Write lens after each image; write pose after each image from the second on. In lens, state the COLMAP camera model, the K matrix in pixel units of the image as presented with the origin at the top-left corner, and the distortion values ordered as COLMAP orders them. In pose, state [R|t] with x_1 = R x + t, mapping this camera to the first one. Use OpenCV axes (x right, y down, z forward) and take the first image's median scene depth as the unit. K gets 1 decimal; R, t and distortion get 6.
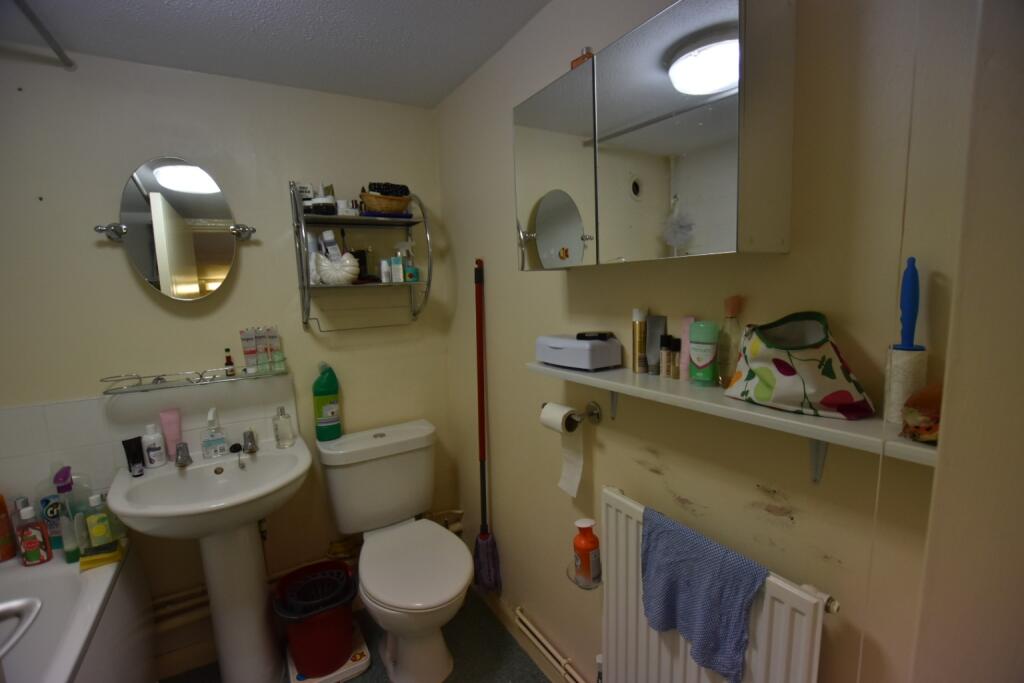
lens RADIAL K [[455.5, 0, 512.4], [0, 455.5, 343.8], [0, 0, 1]] dist [-0.023222, -0.000416]
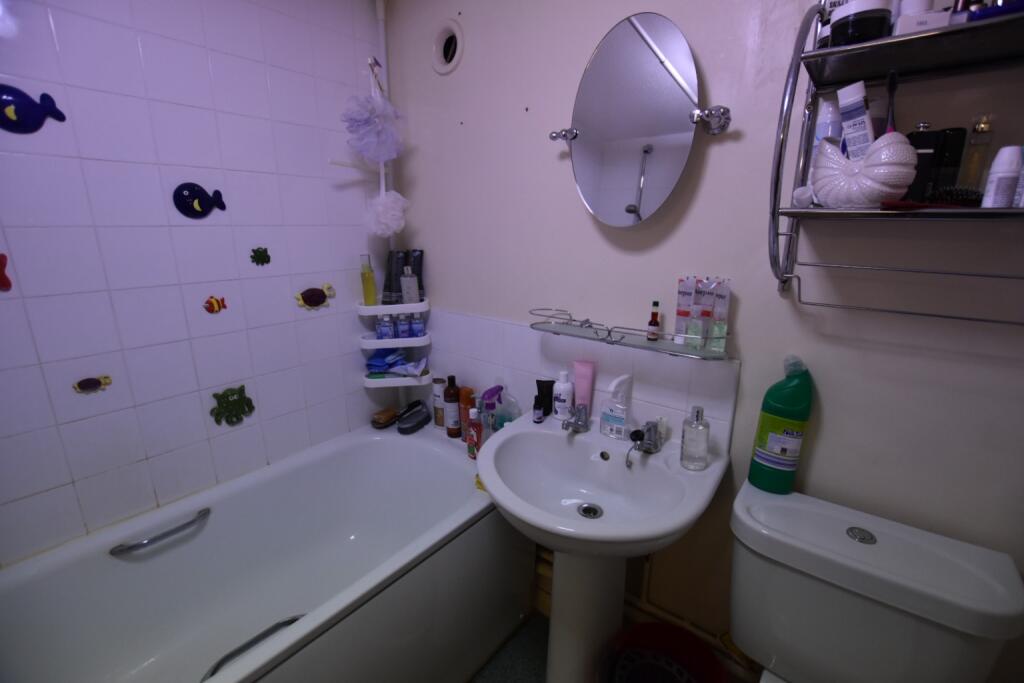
lens RADIAL K [[455.5, 0, 513.8], [0, 455.5, 350.5], [0, 0, 1]] dist [-0.023222, -0.000416]
pose [[0.342919, 0.280686, -0.896449, -0.054920], [-0.144915, 0.958698, 0.244742, -0.055950], [0.928120, 0.045982, 0.369431, 0.528674]]
